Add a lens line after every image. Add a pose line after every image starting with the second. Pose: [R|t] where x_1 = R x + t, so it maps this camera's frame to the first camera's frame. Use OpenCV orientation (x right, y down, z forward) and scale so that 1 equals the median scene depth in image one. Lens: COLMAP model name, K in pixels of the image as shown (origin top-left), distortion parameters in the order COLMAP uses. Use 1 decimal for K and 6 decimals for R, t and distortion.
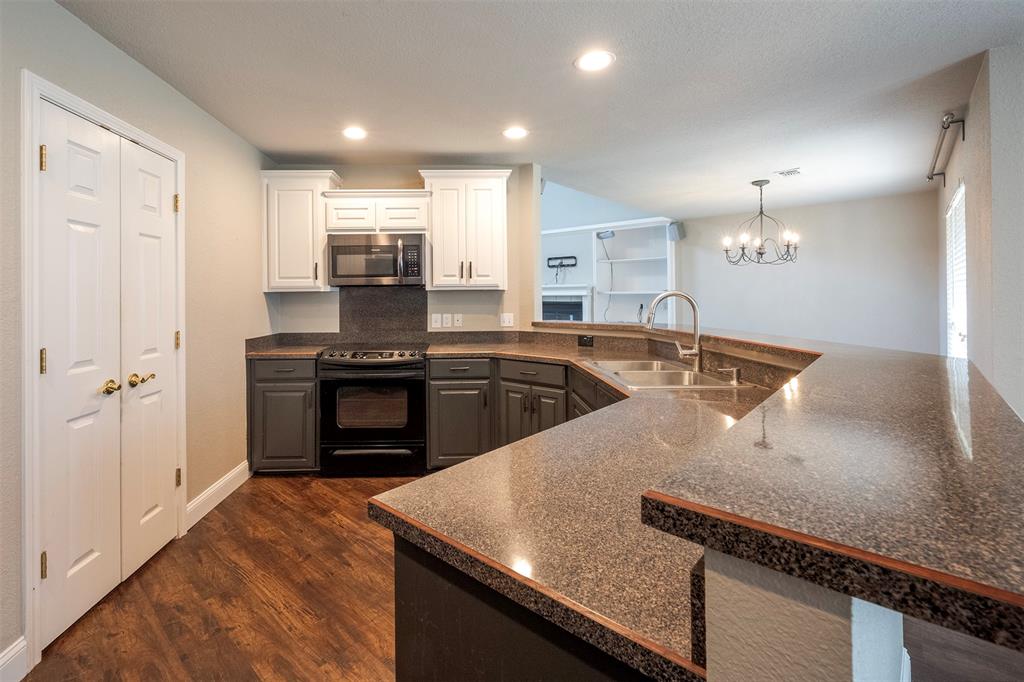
lens RADIAL K [[466.5, 0, 474.1], [0, 466.5, 290.3], [0, 0, 1]] dist [-0.005036, 0.000011]
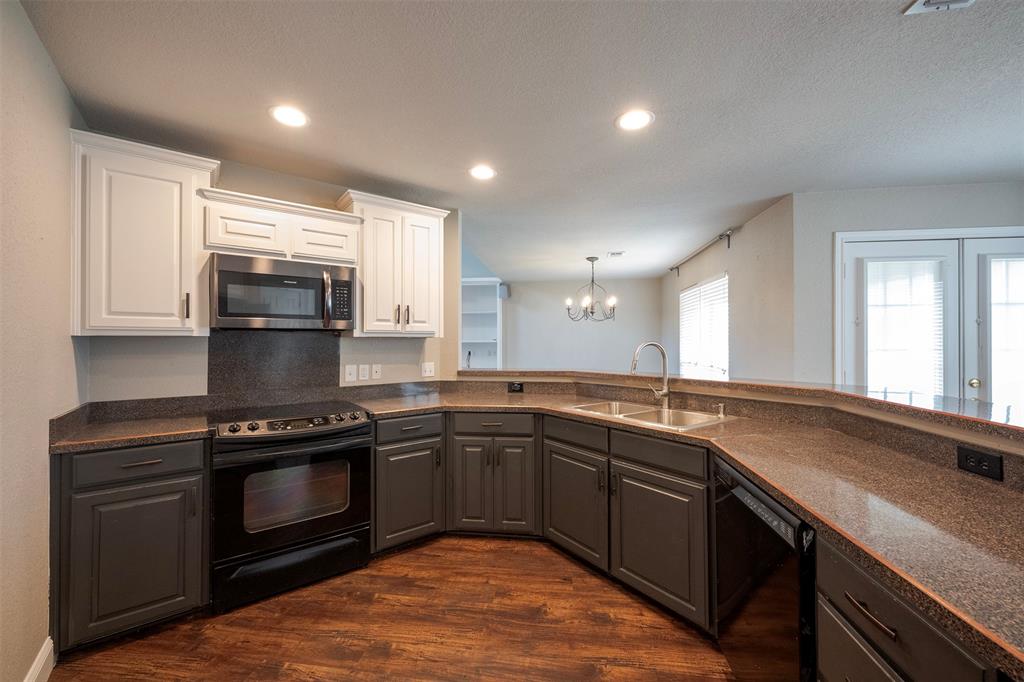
lens RADIAL K [[404.1, 0, 508.1], [0, 404.1, 337.2], [0, 0, 1]] dist [-0.000285, -0.000450]
pose [[0.811760, 0.014691, 0.583806, -0.302846], [-0.012811, 0.999891, -0.007349, 0.002503], [-0.583851, -0.001513, 0.811860, 0.264437]]
